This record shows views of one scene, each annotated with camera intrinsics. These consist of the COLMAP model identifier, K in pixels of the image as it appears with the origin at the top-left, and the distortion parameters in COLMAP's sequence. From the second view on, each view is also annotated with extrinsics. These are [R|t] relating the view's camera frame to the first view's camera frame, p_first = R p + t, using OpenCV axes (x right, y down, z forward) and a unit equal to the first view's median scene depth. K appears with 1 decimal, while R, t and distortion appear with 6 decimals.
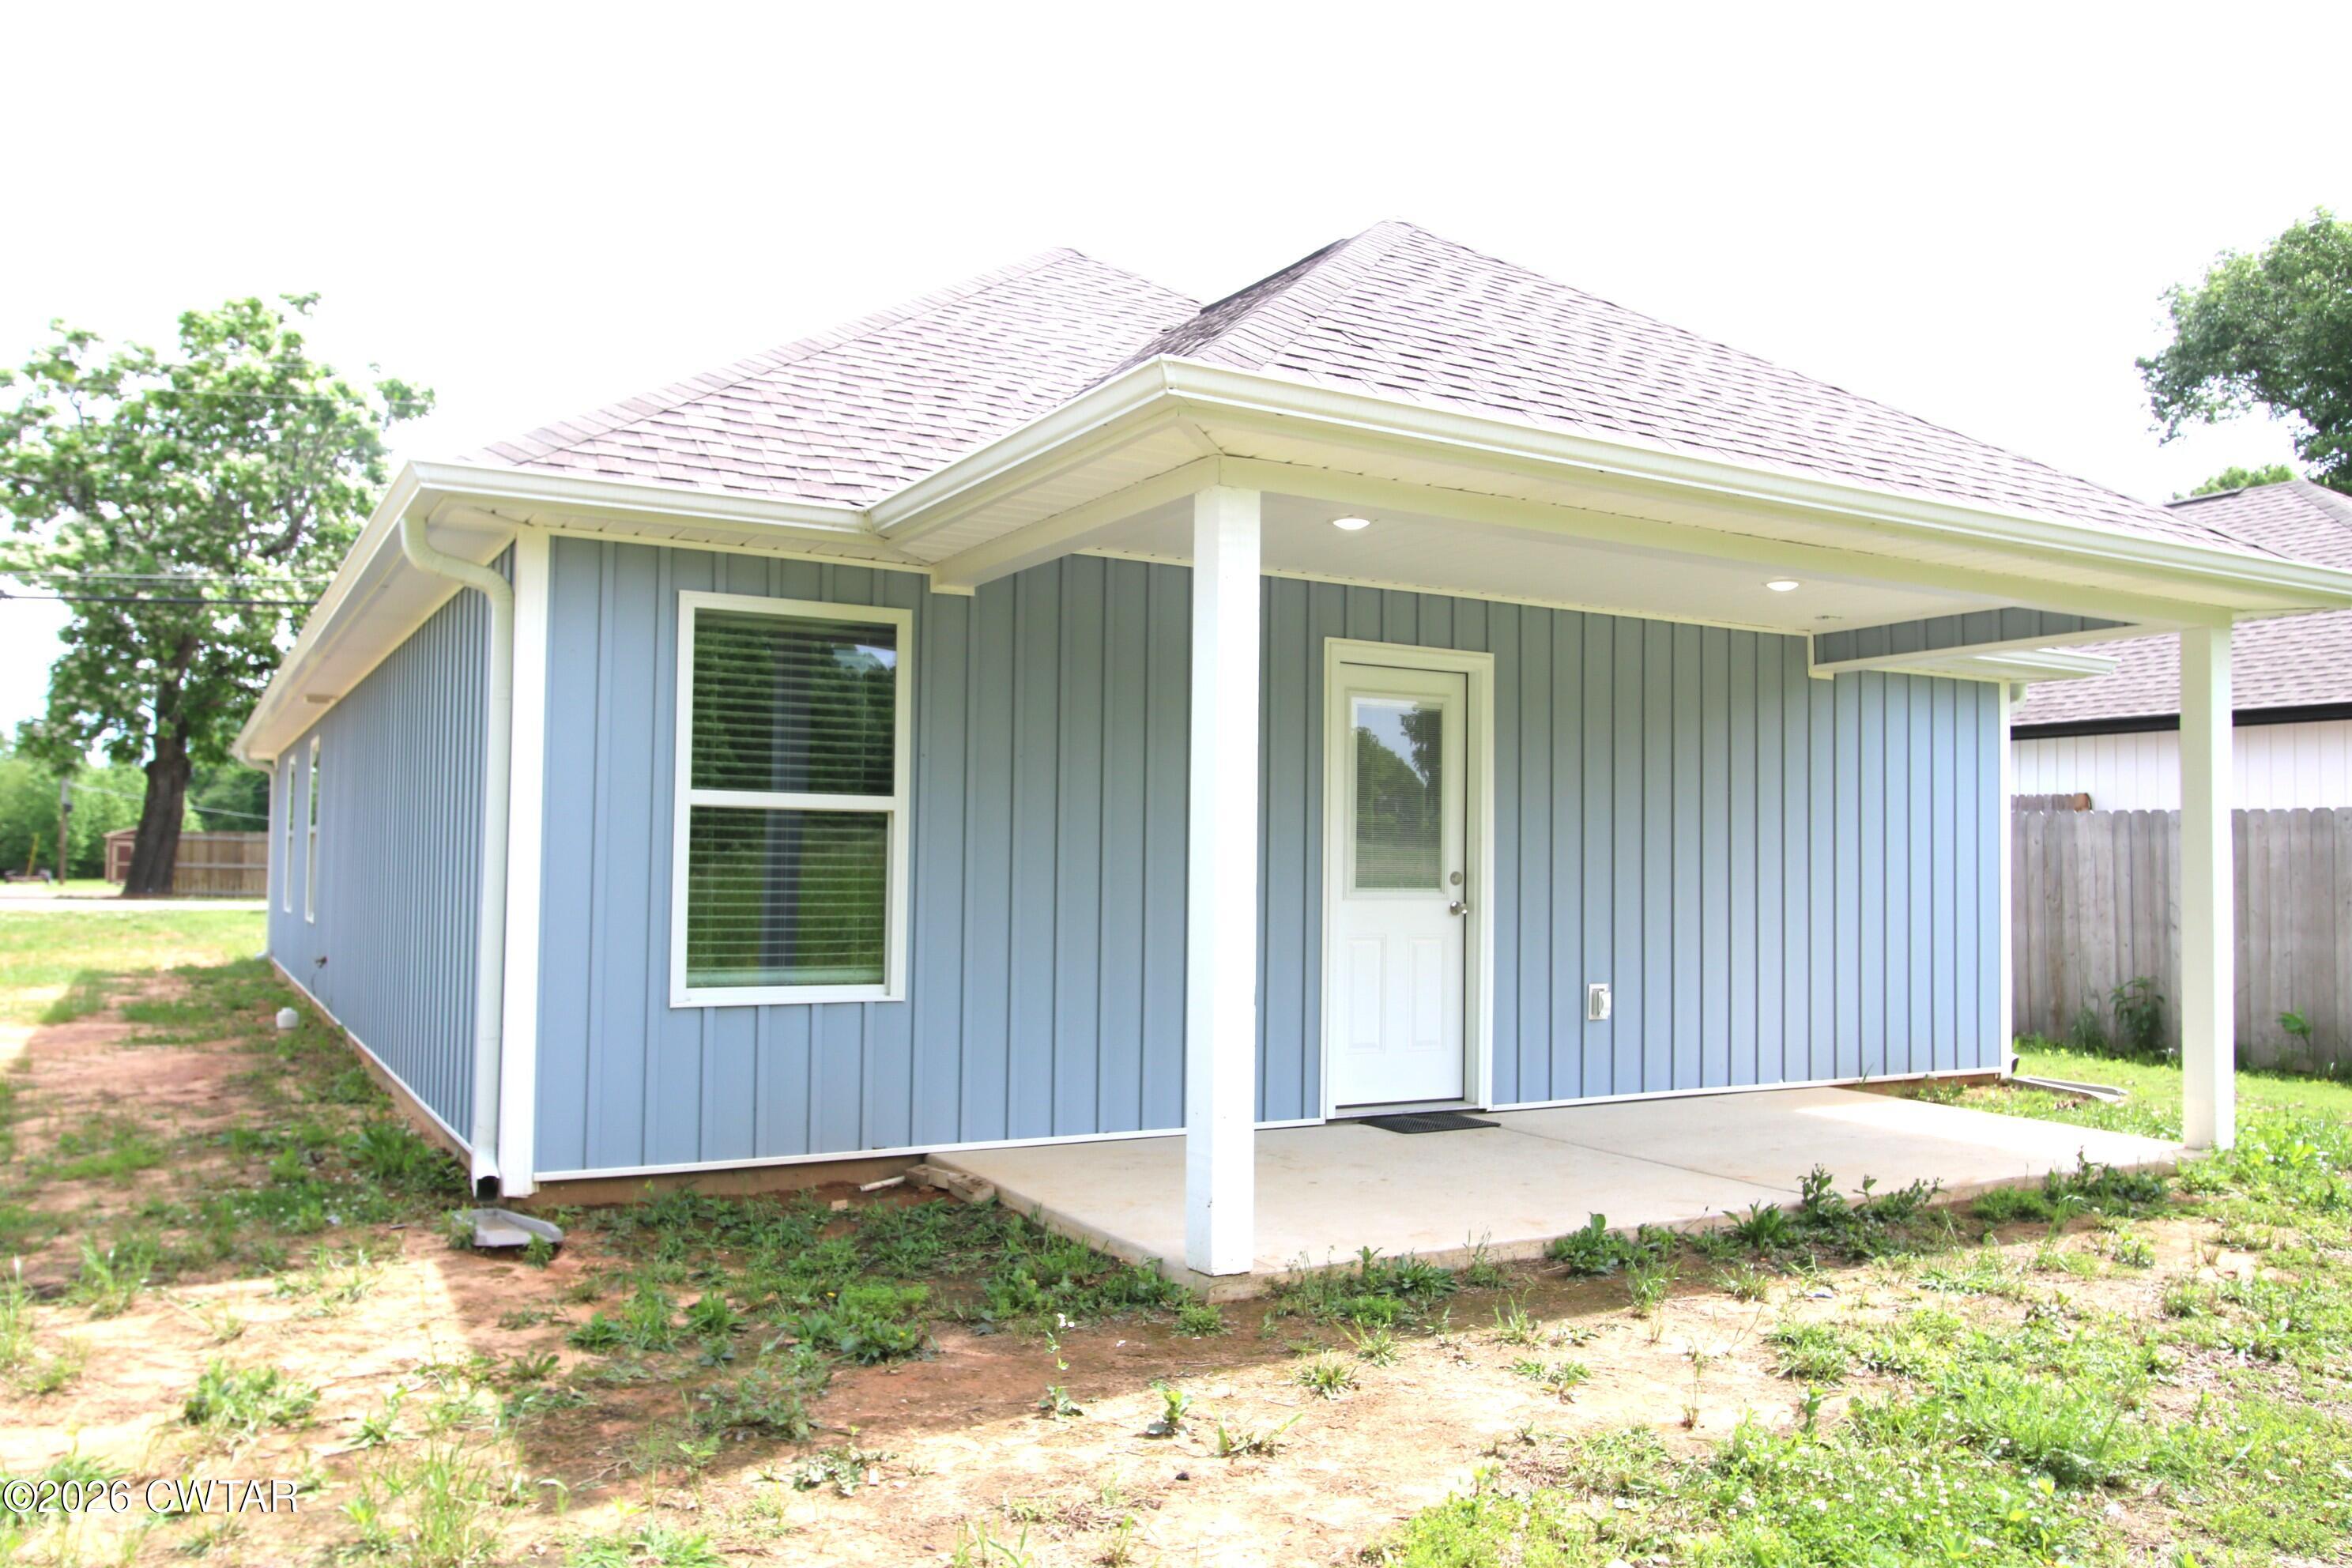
lens RADIAL K [[1712.2, 0, 1176.0], [0, 1712.2, 784.0], [0, 0, 1]] dist [0.026070, -0.031383]
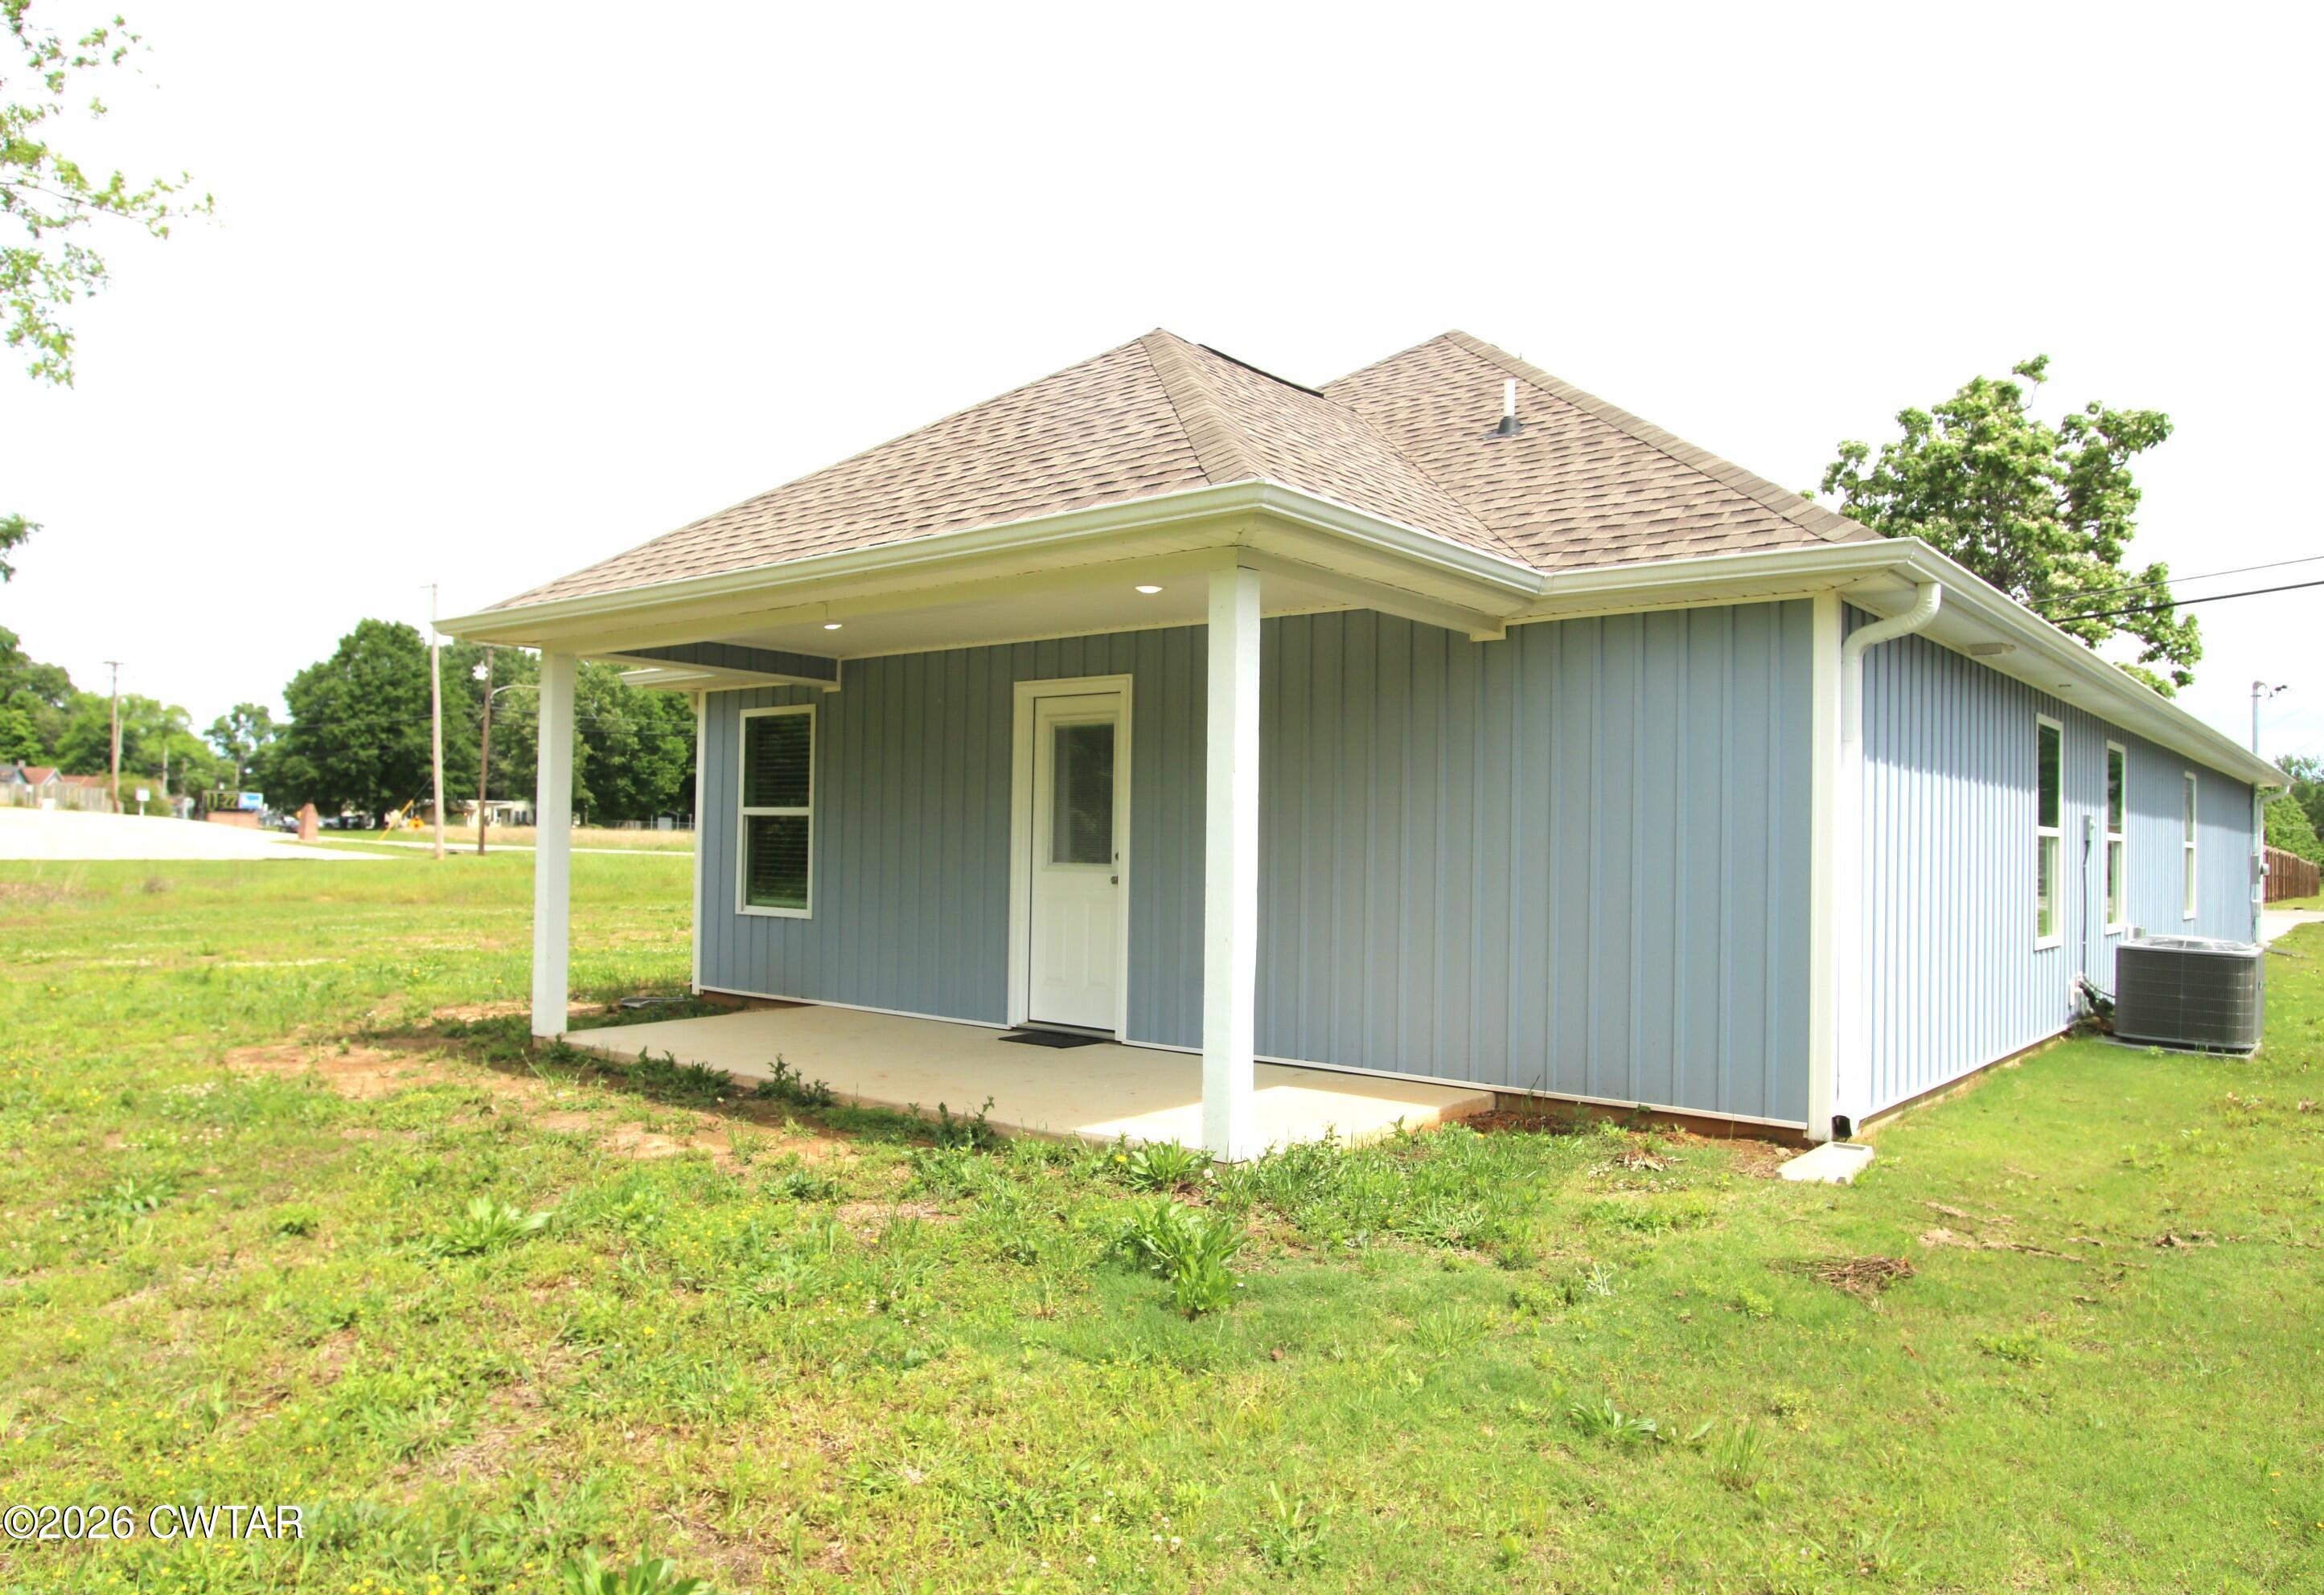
lens RADIAL K [[1565.2, 0, 1162.0], [0, 1565.2, 797.5], [0, 0, 1]] dist [-0.004720, -0.001305]
pose [[0.359037, -0.035163, -0.932661, 1.318808], [0.028739, 0.999233, -0.026610, 0.045219], [0.932881, -0.017250, 0.359772, 0.645718]]
